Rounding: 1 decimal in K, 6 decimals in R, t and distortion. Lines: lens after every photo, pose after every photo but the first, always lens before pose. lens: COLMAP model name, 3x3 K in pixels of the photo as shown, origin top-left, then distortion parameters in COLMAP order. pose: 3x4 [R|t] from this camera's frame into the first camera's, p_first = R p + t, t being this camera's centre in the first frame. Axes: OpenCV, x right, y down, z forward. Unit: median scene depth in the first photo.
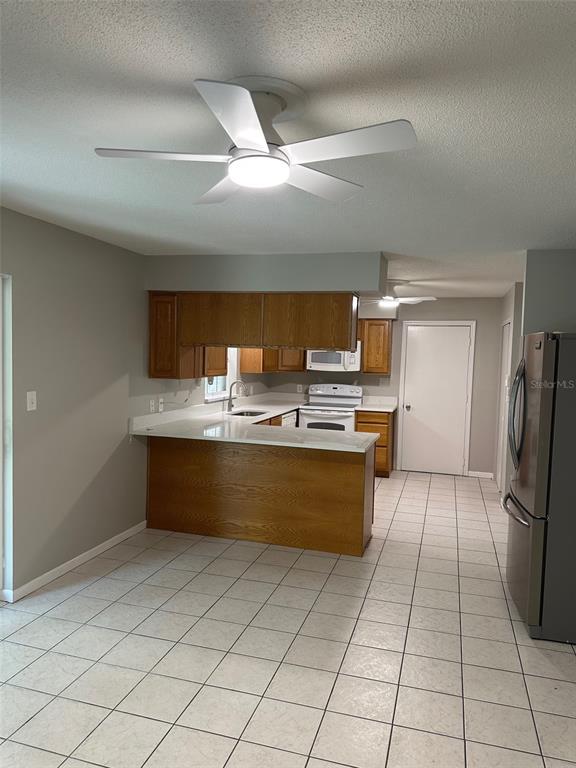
lens RADIAL K [[548.6, 0, 286.9], [0, 548.6, 385.0], [0, 0, 1]] dist [0.019404, -0.010122]
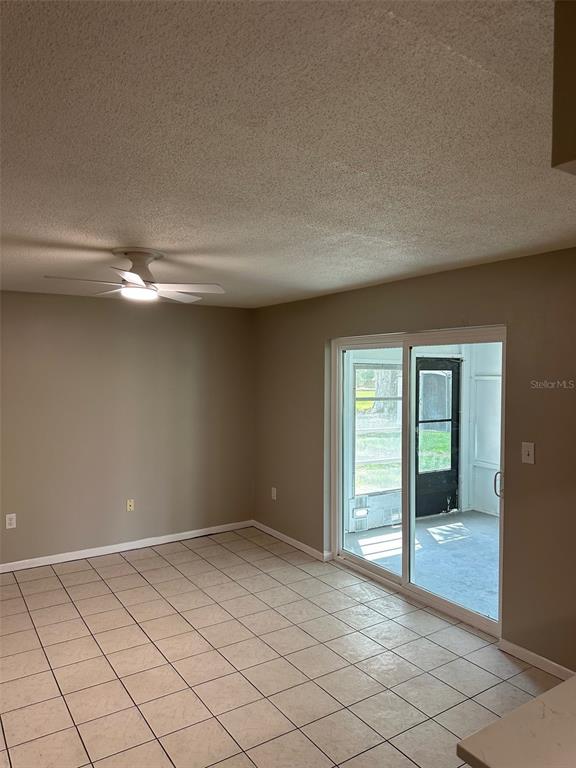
lens RADIAL K [[548.6, 0, 287.3], [0, 548.6, 382.8], [0, 0, 1]] dist [0.019404, -0.010122]
pose [[-0.644618, -0.018546, -0.764280, 0.569770], [-0.059913, 0.997857, 0.026319, -0.098280], [0.762154, 0.062756, -0.644347, 1.436955]]
